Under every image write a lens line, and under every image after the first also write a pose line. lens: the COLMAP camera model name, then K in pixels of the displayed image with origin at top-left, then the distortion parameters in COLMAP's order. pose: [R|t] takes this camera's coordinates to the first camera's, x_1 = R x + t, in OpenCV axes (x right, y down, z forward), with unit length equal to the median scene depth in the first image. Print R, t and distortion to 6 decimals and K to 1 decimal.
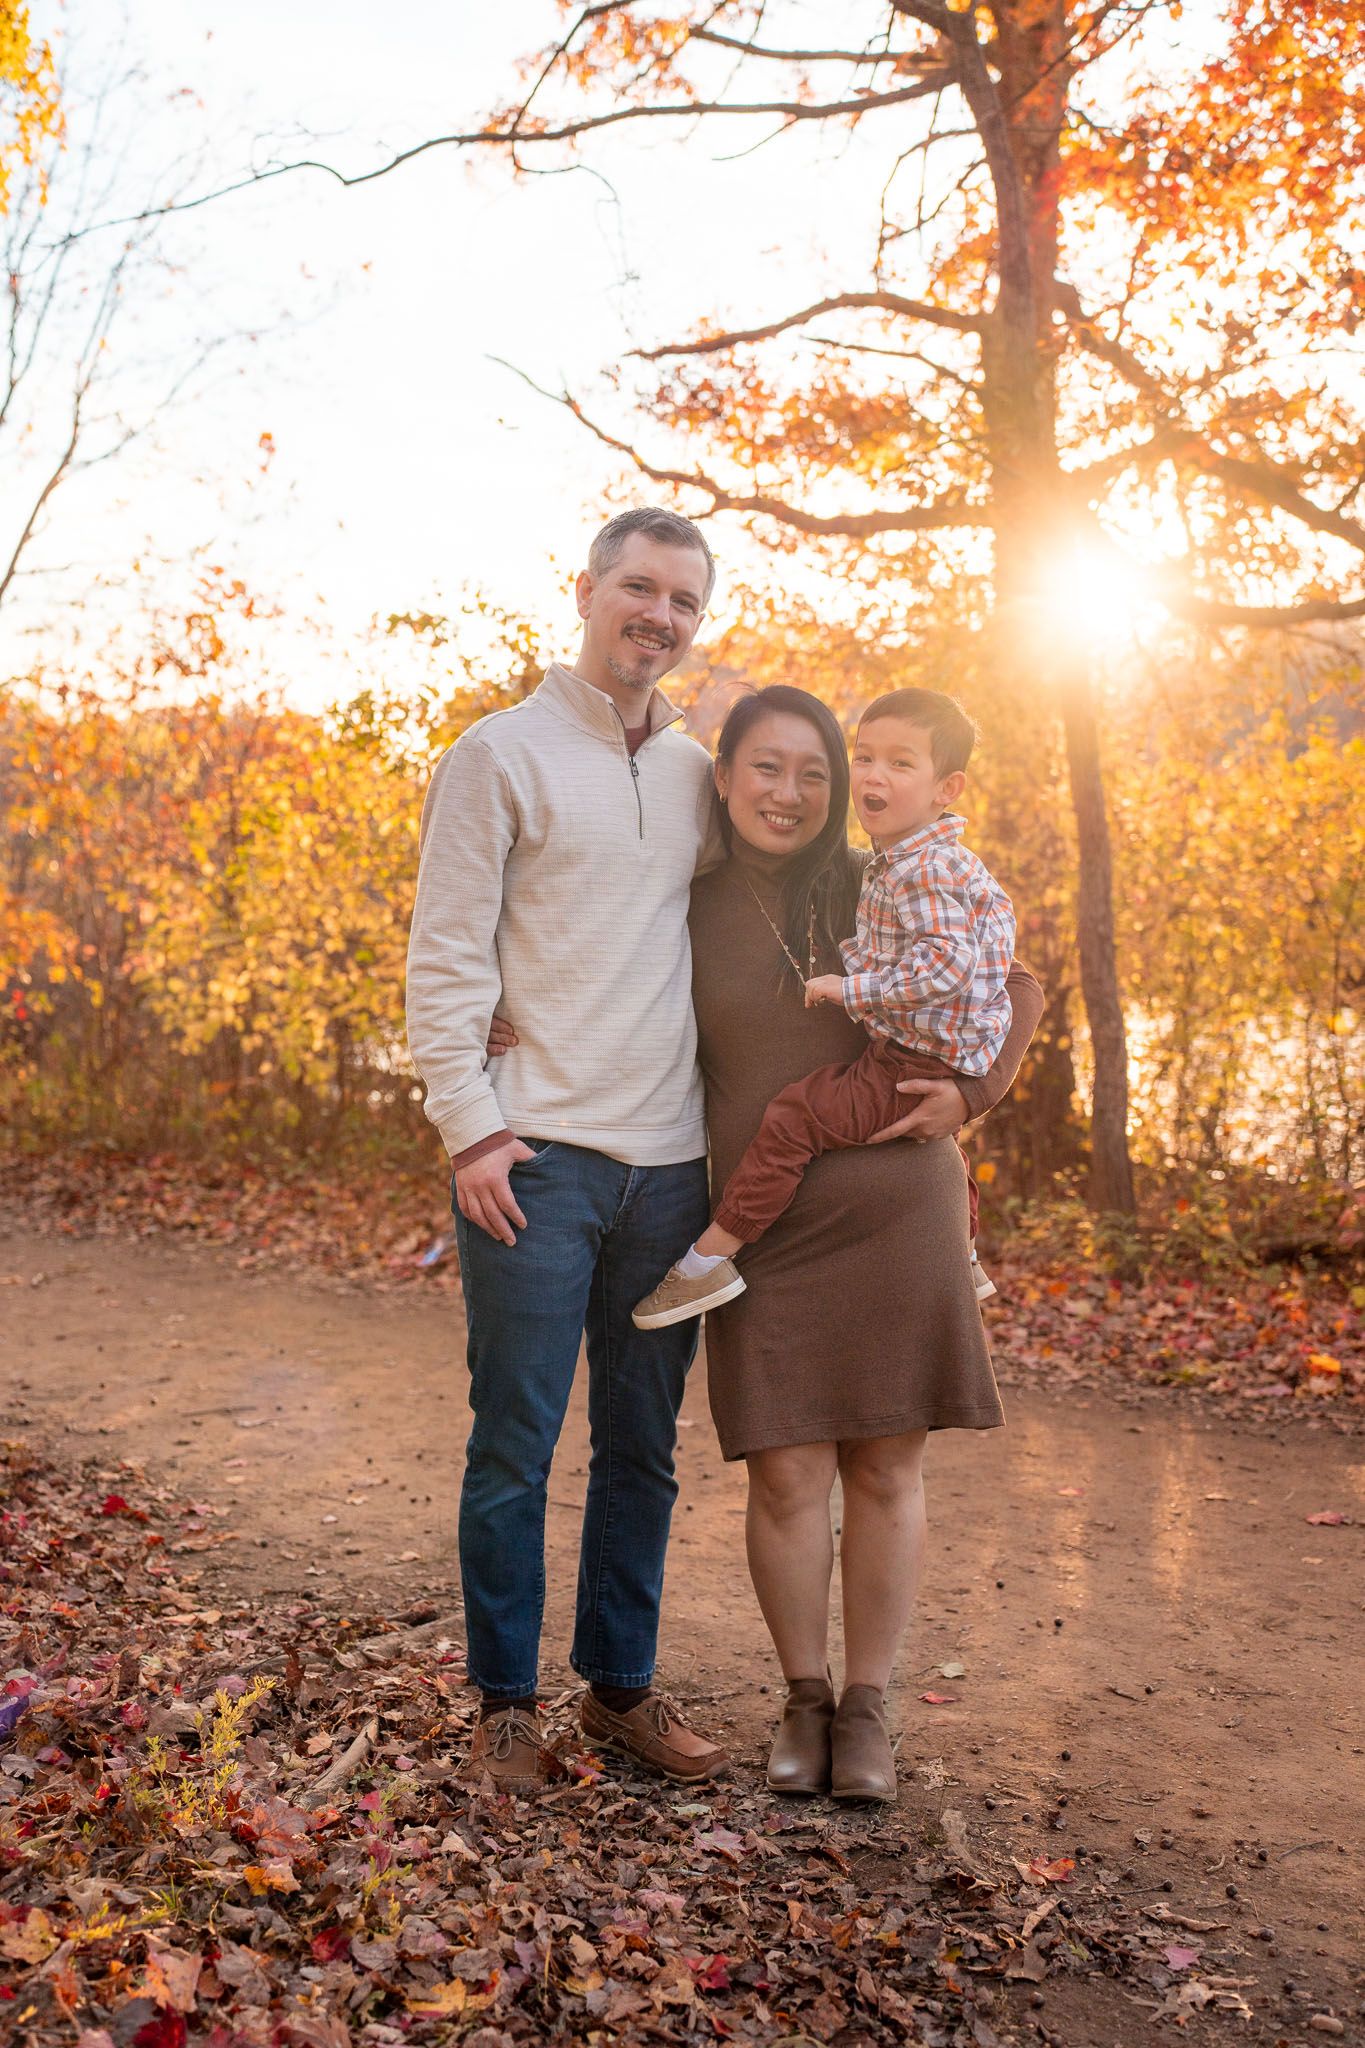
lens RADIAL K [[2450.7, 0, 681.1], [0, 2450.7, 1025.4], [0, 0, 1]] dist [0.078365, 0.000000]
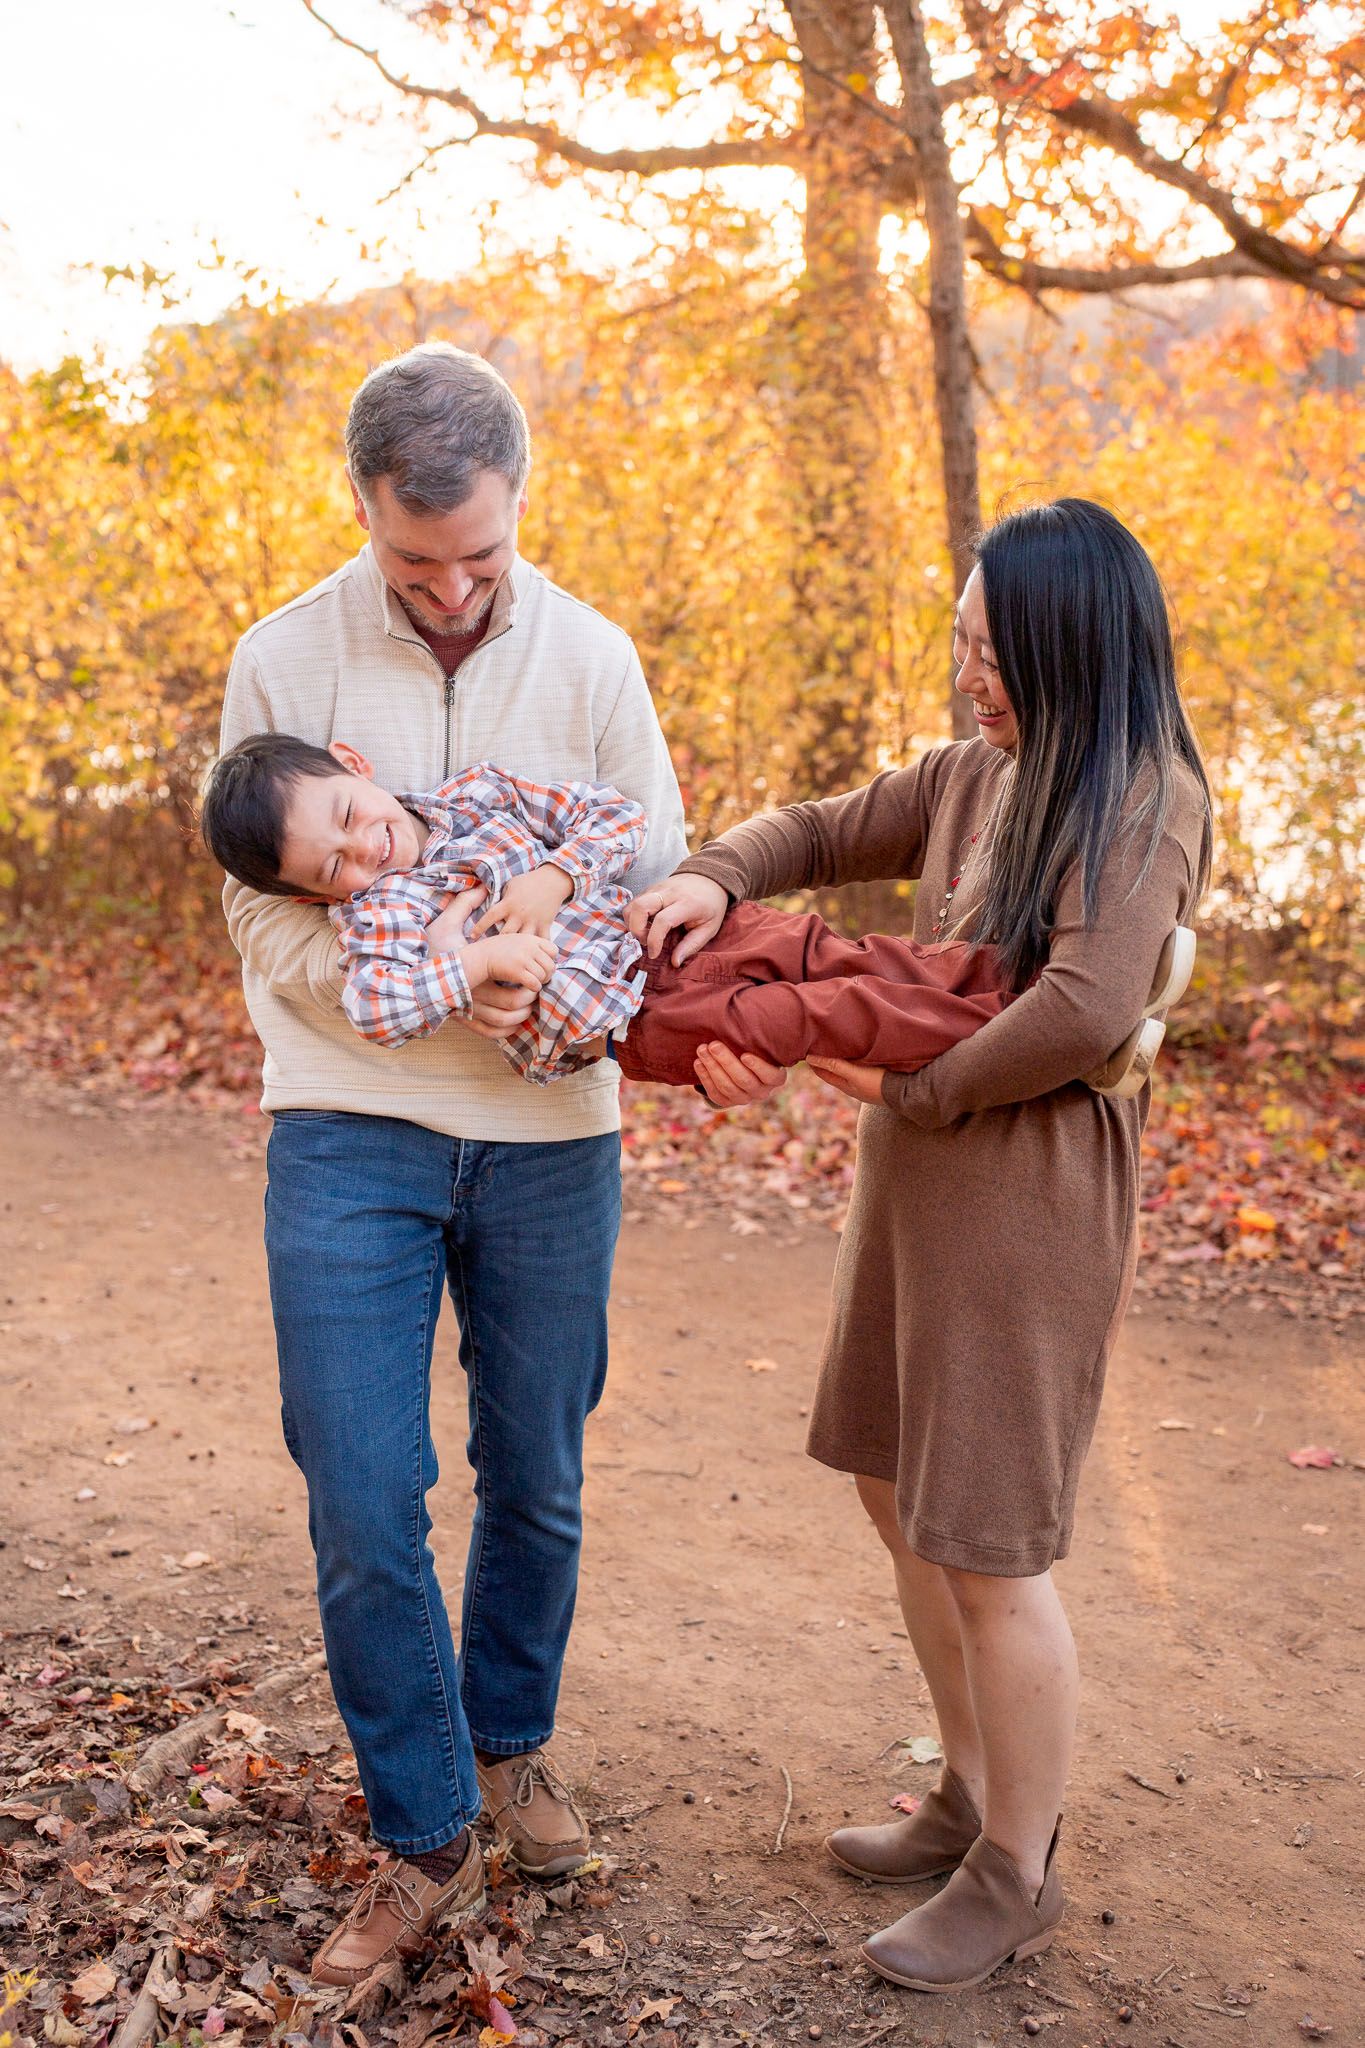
lens RADIAL K [[2527.2, 0, 683.4], [0, 2527.2, 1023.0], [0, 0, 1]] dist [0.159069, 0.000000]
pose [[0.994293, -0.007891, 0.106393, -0.030714], [-0.005815, 0.991770, 0.127903, -0.042233], [-0.106527, -0.127792, 0.986064, 0.152513]]
